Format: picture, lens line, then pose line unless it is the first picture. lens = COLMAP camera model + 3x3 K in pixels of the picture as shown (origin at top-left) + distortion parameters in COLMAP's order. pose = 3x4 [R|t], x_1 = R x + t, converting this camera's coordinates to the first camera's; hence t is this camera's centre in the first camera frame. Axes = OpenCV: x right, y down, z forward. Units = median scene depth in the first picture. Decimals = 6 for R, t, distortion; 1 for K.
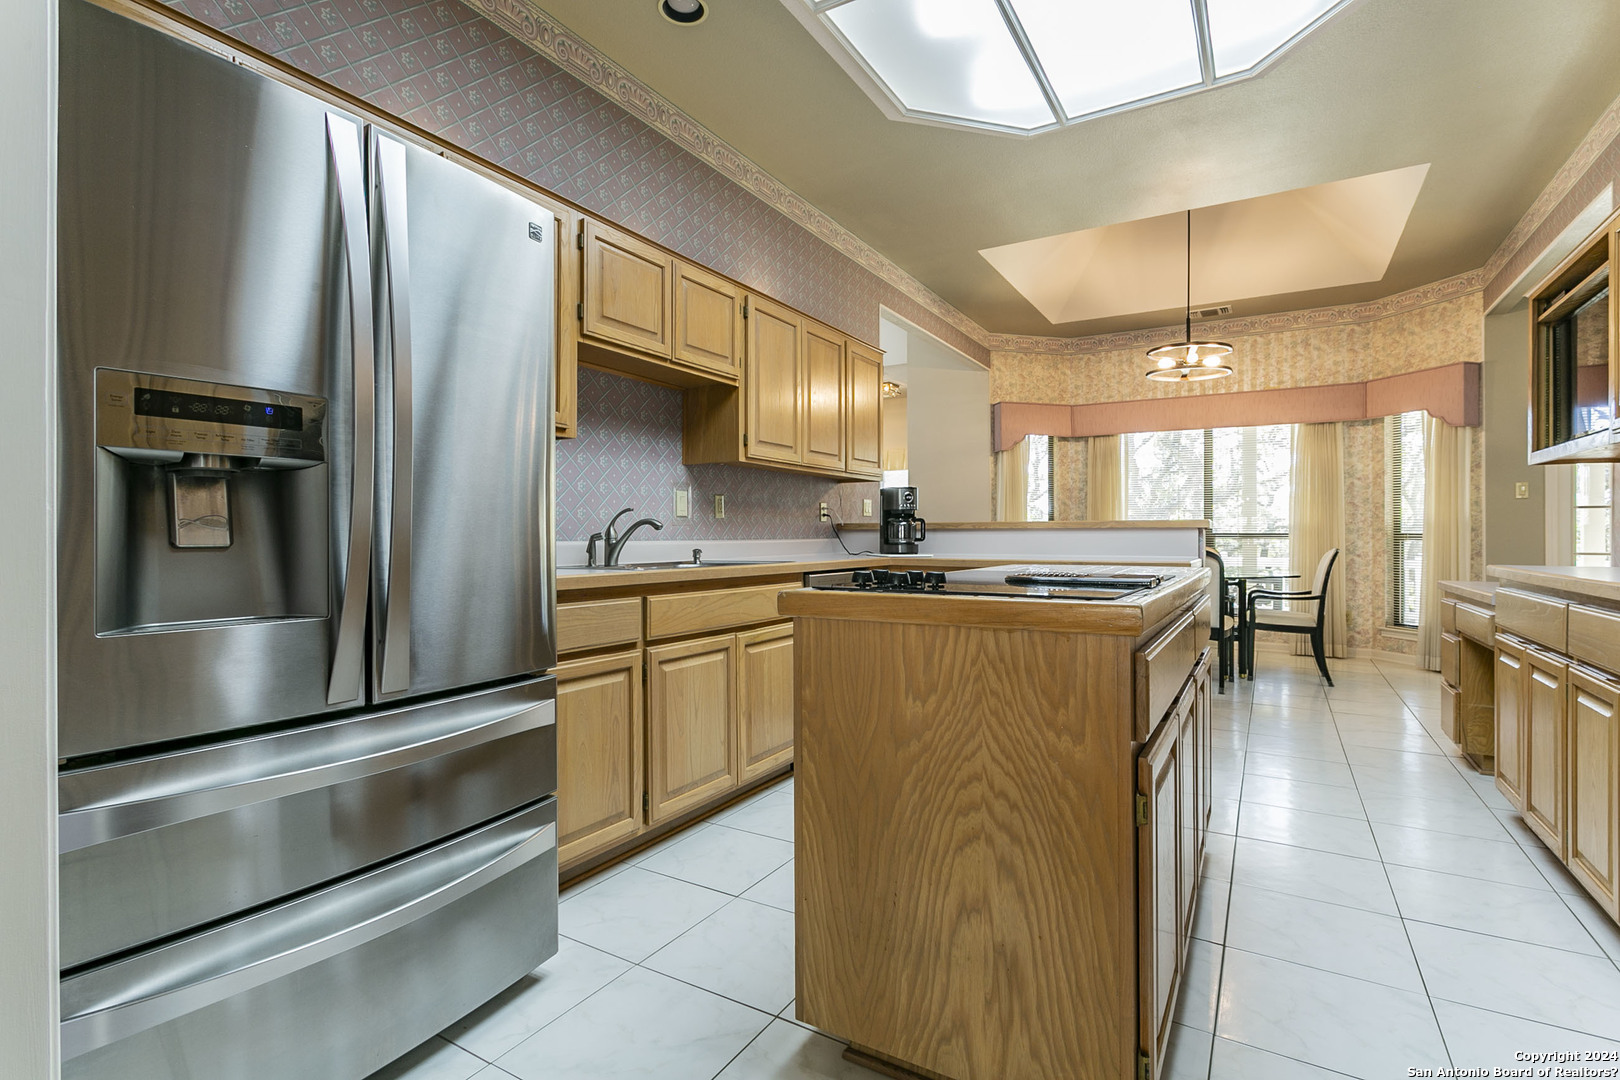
lens RADIAL K [[773.8, 0, 806.4], [0, 773.8, 533.5], [0, 0, 1]] dist [0.000006, 0.000048]
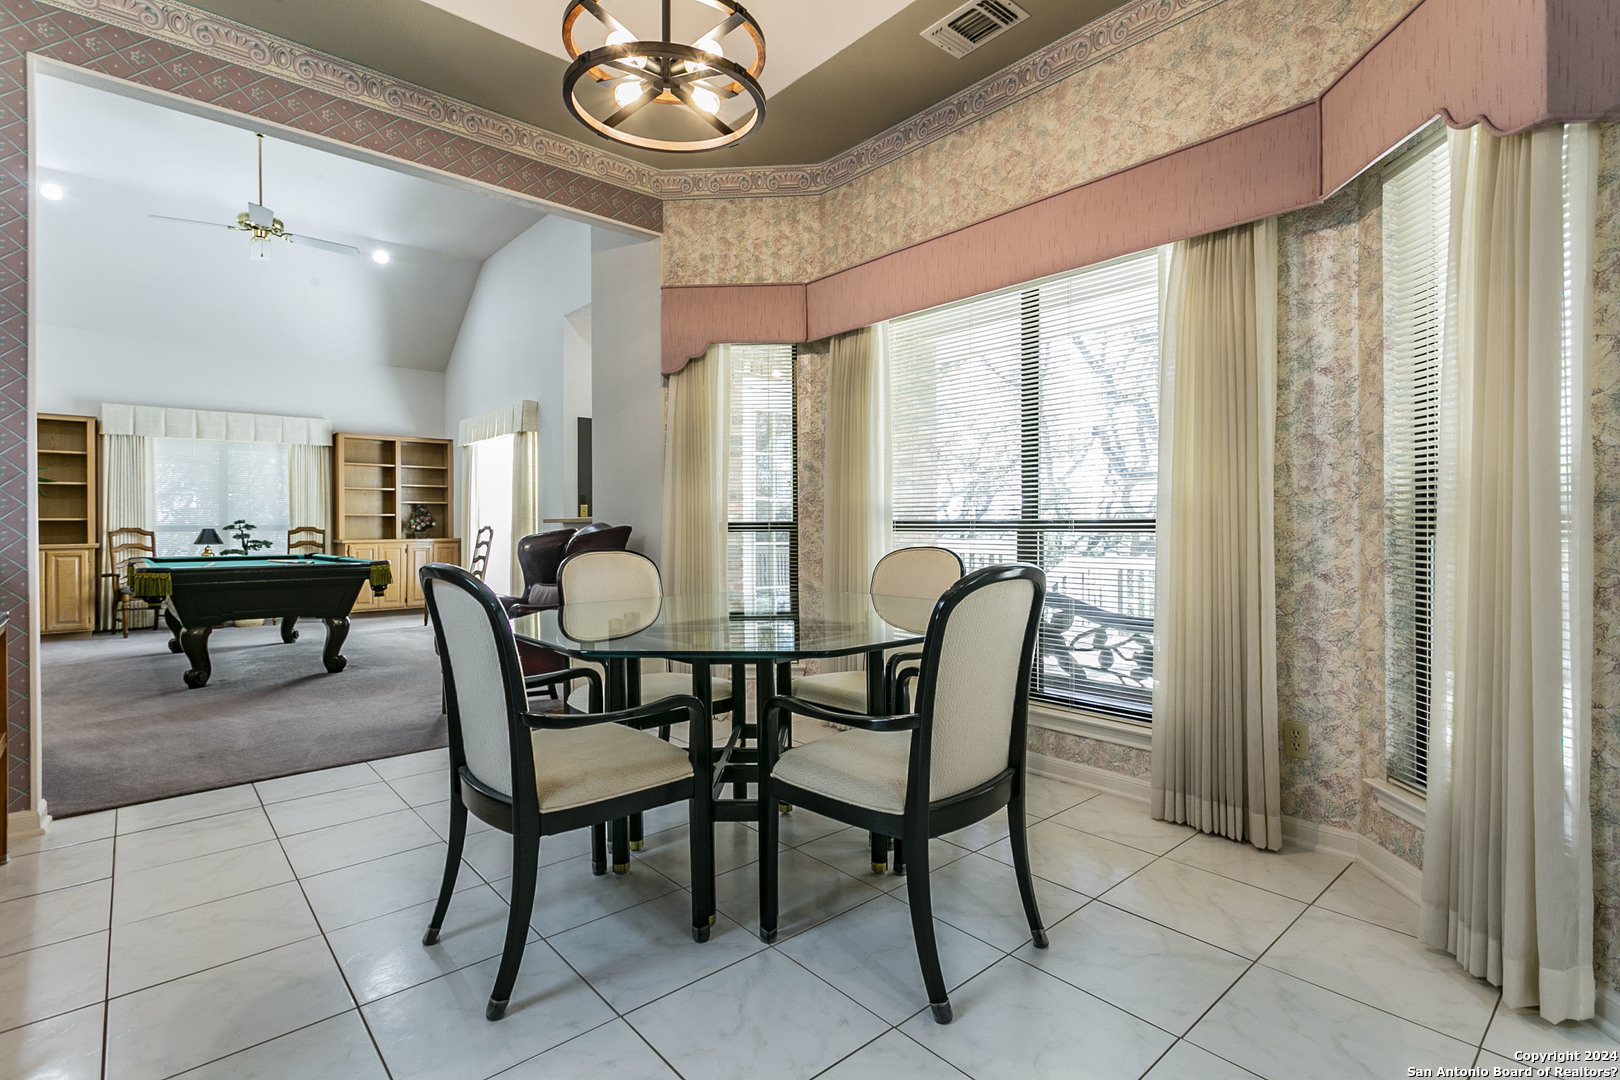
lens RADIAL K [[773.8, 0, 810.2], [0, 773.8, 527.9], [0, 0, 1]] dist [0.000006, 0.000048]
pose [[0.952144, -0.004173, -0.305621, 0.588355], [0.004633, 0.999989, 0.000777, 0.003632], [0.305614, -0.002156, 0.952153, 0.566716]]
